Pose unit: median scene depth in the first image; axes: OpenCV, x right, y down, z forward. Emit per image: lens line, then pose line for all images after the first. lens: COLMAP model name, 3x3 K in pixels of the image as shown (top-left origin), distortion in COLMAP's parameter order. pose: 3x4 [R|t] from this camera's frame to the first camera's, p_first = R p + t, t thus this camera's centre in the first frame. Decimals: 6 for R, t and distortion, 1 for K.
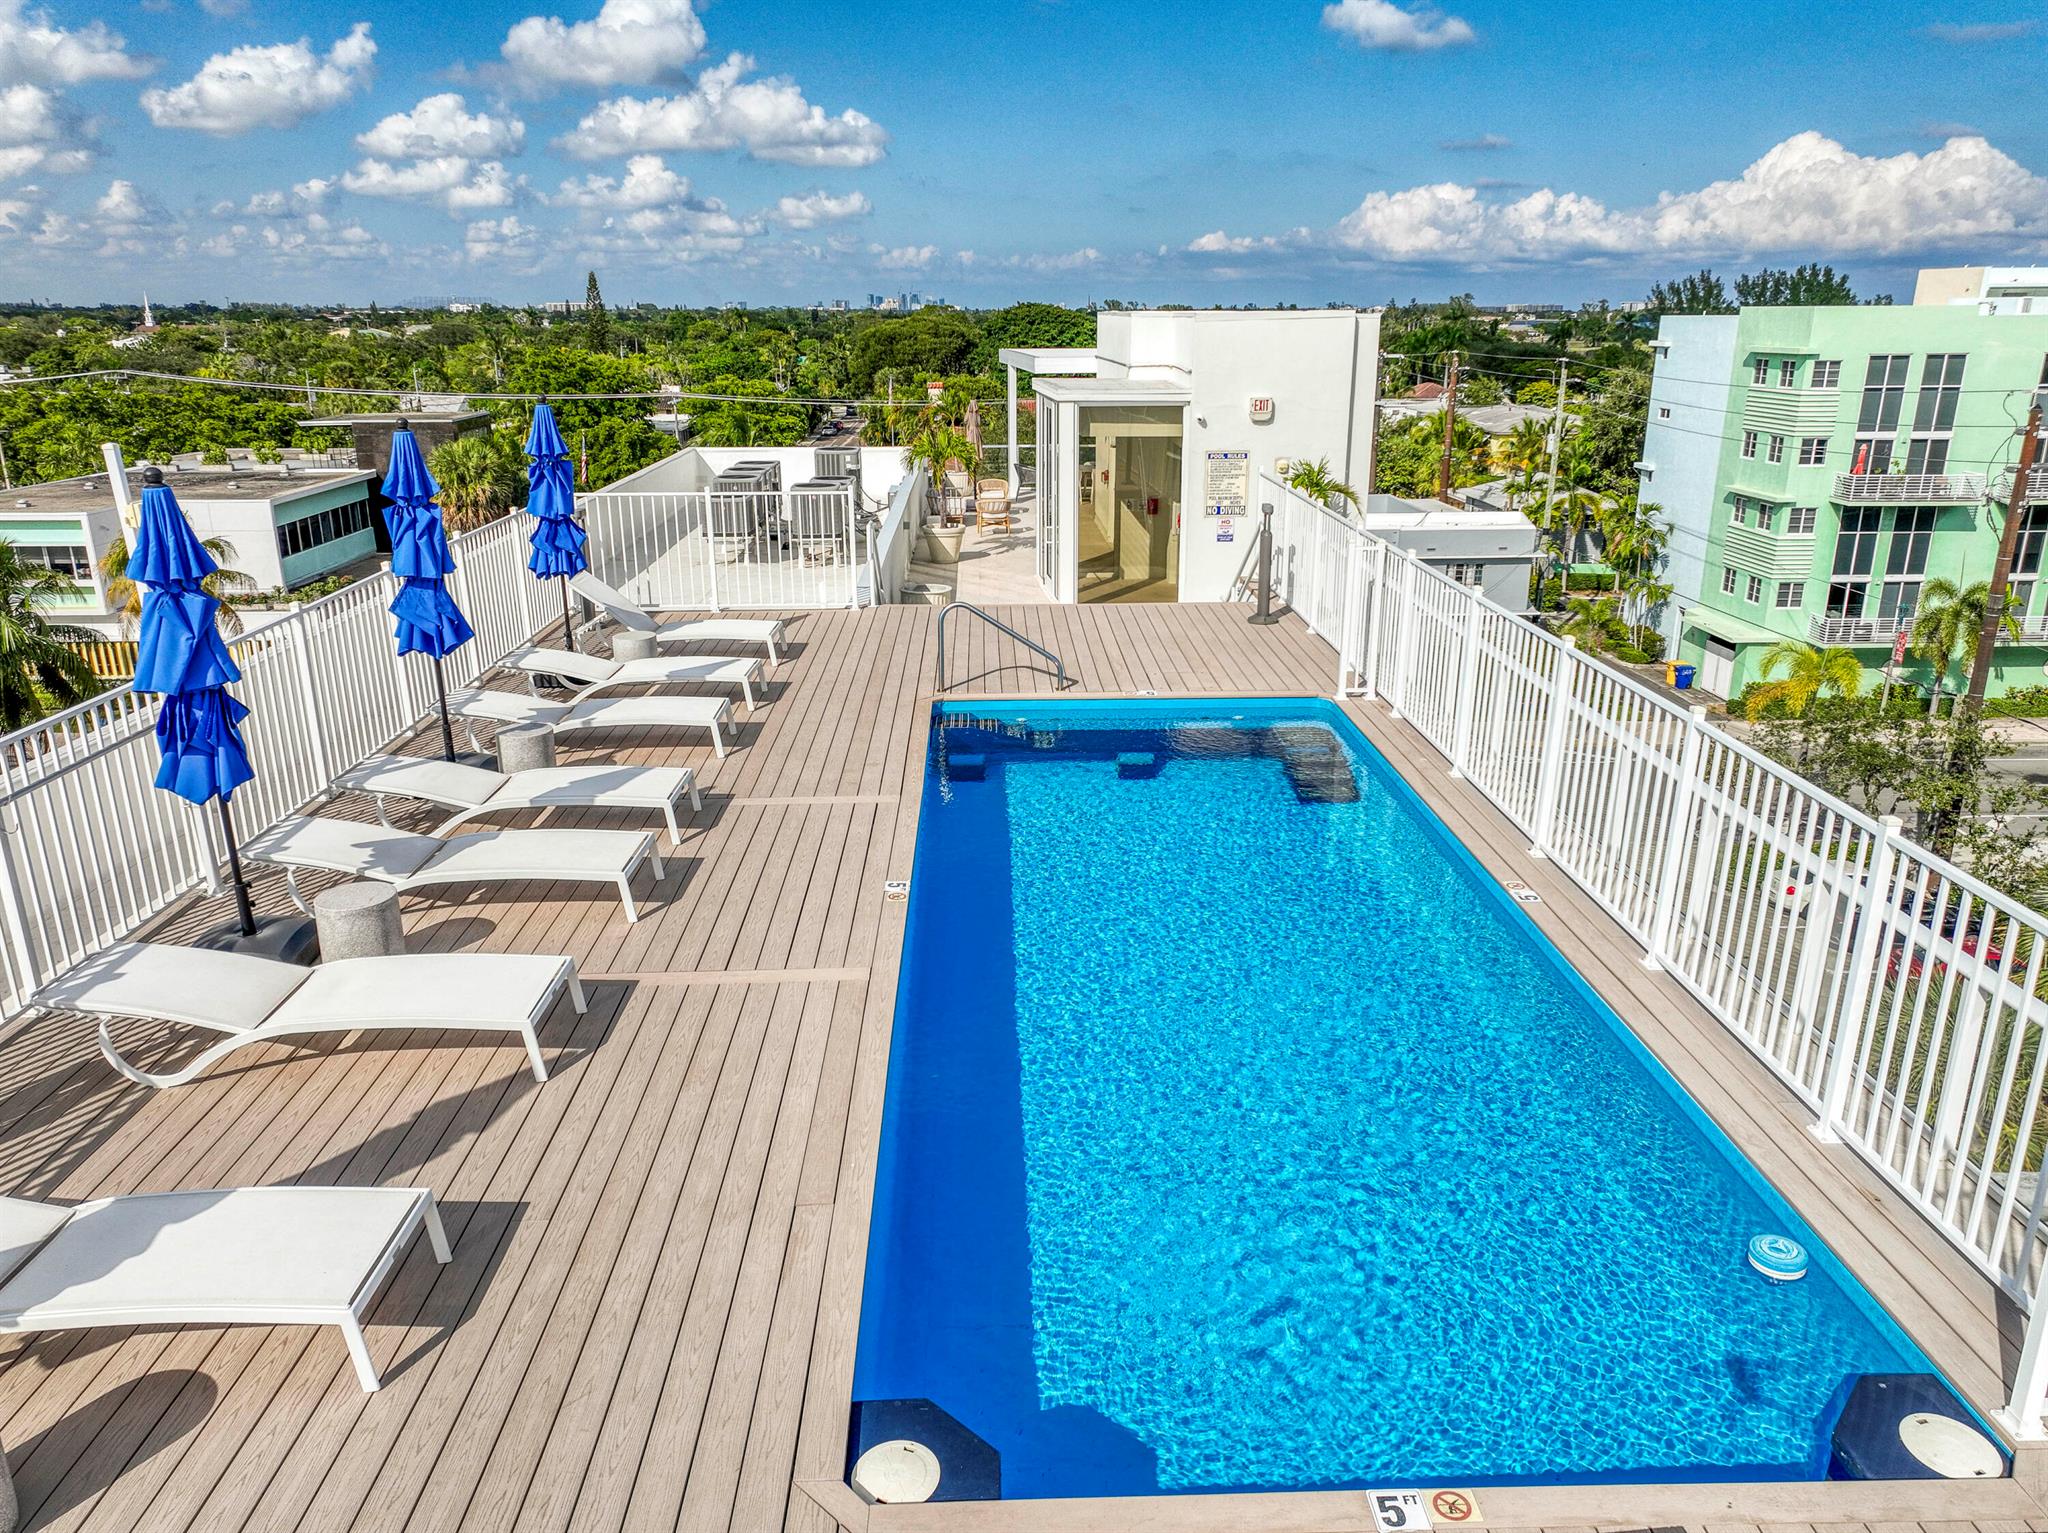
lens RADIAL K [[1414.2, 0, 1024.0], [0, 1414.2, 766.5], [0, 0, 1]] dist [0.037286, -0.004157]
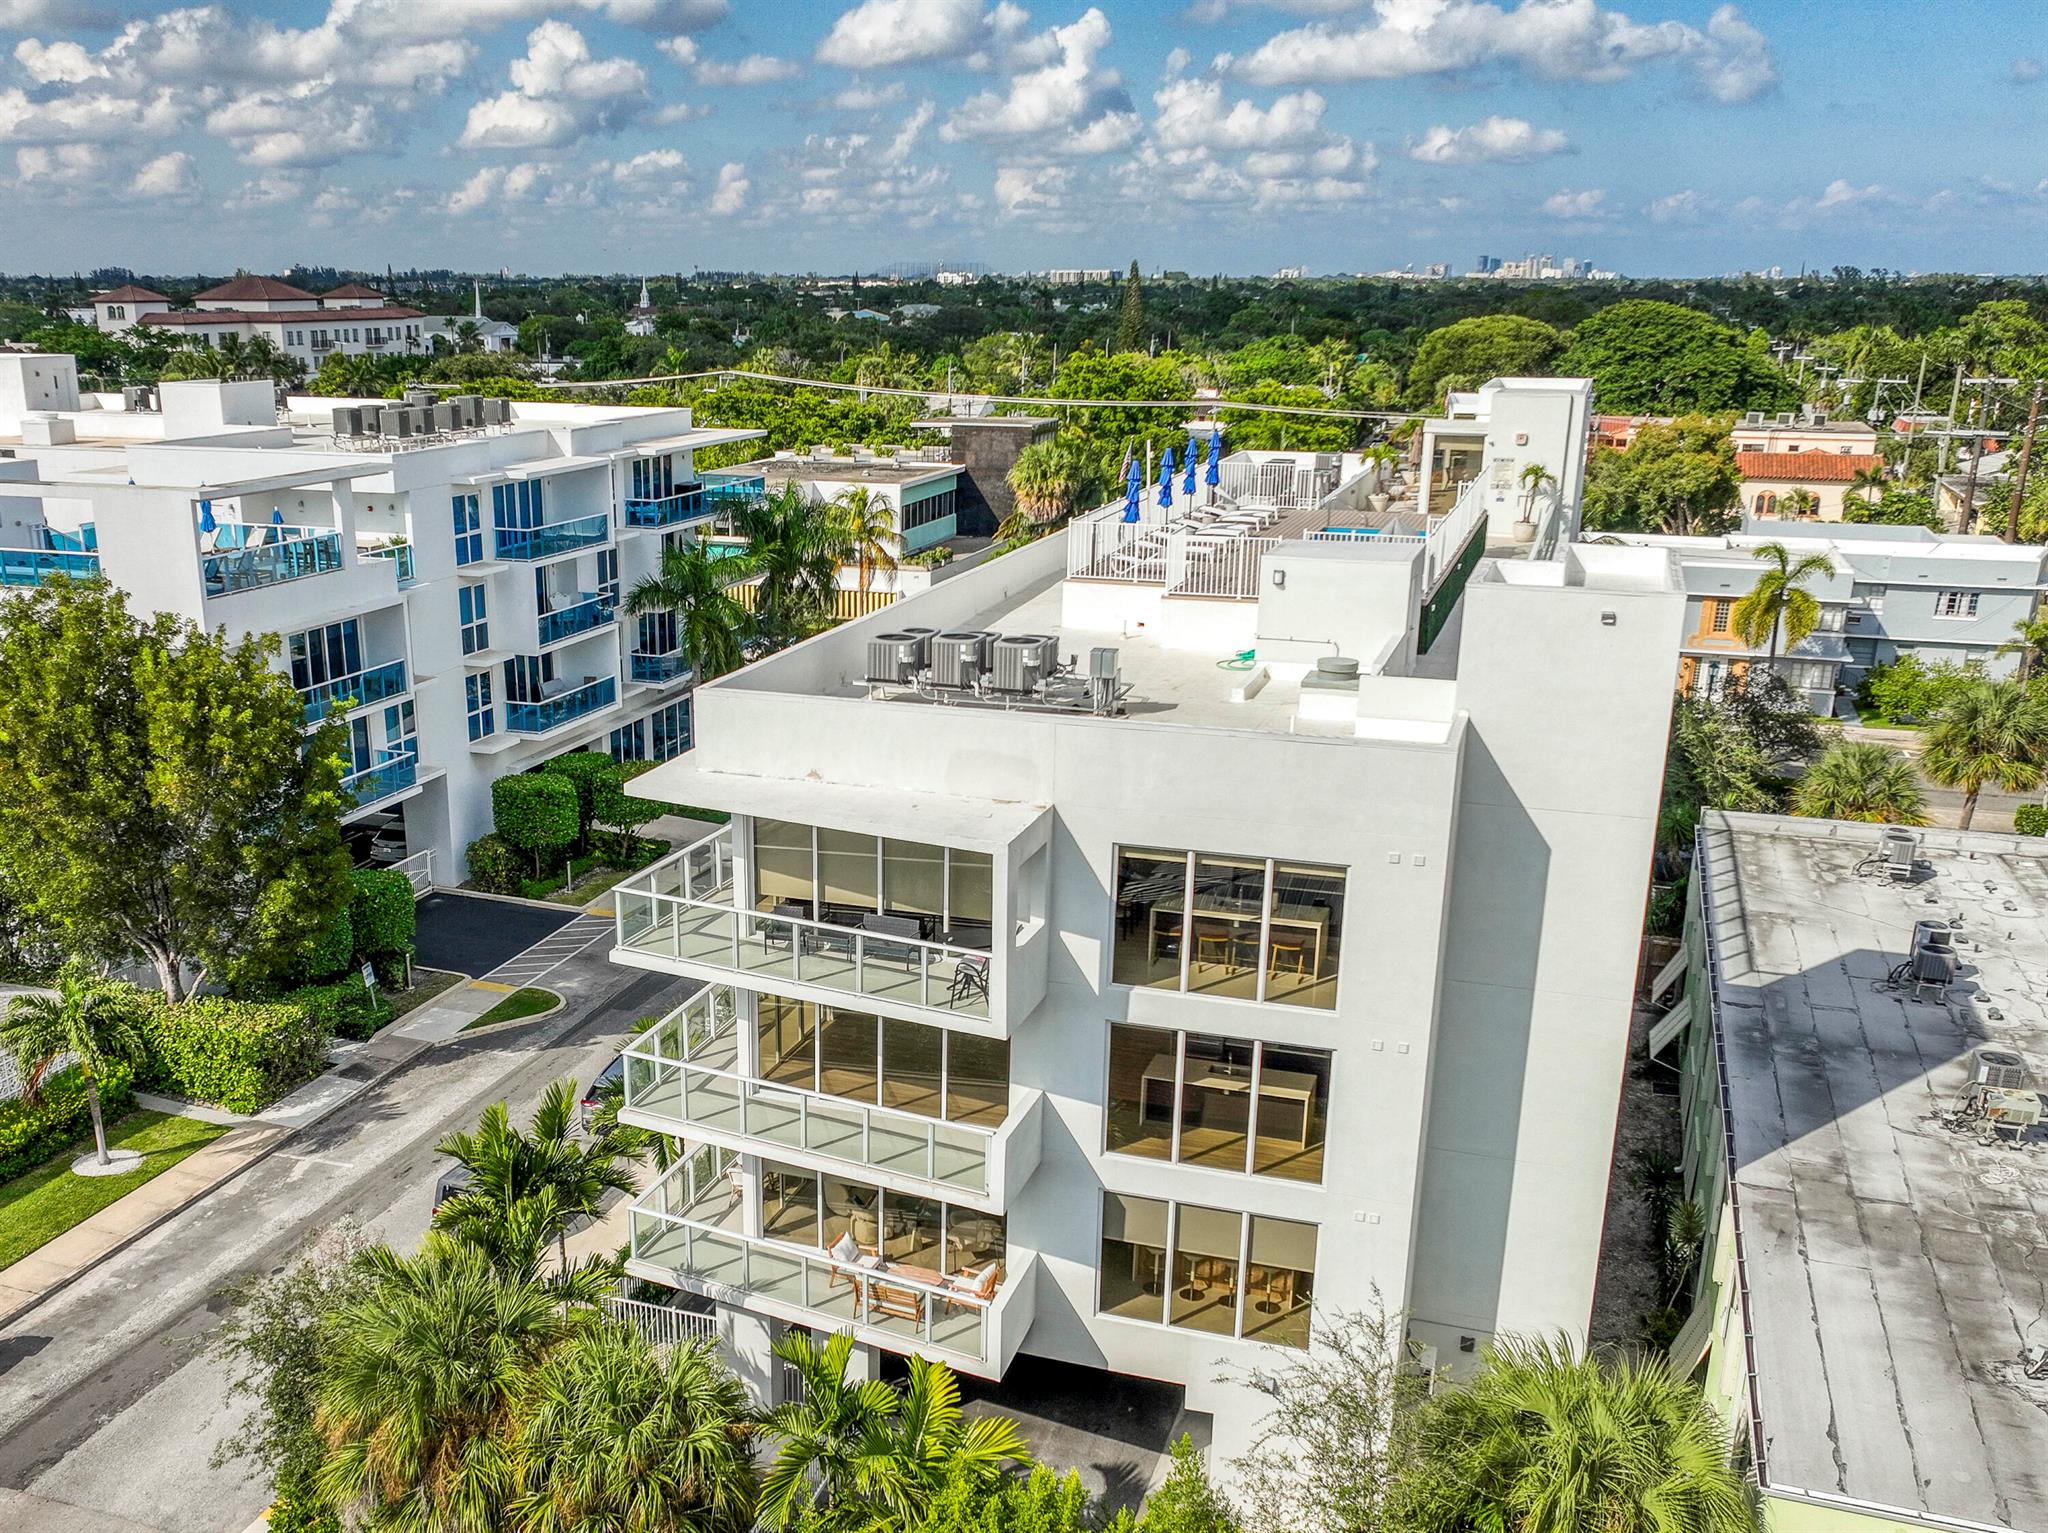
lens RADIAL K [[1414.2, 0, 1024.0], [0, 1414.2, 766.5], [0, 0, 1]] dist [0.037286, -0.004157]
pose [[0.933873, 0.113787, -0.339019, -0.024313], [-0.116337, 0.993127, 0.012865, -0.028689], [0.338152, 0.027426, 0.940692, 0.121317]]
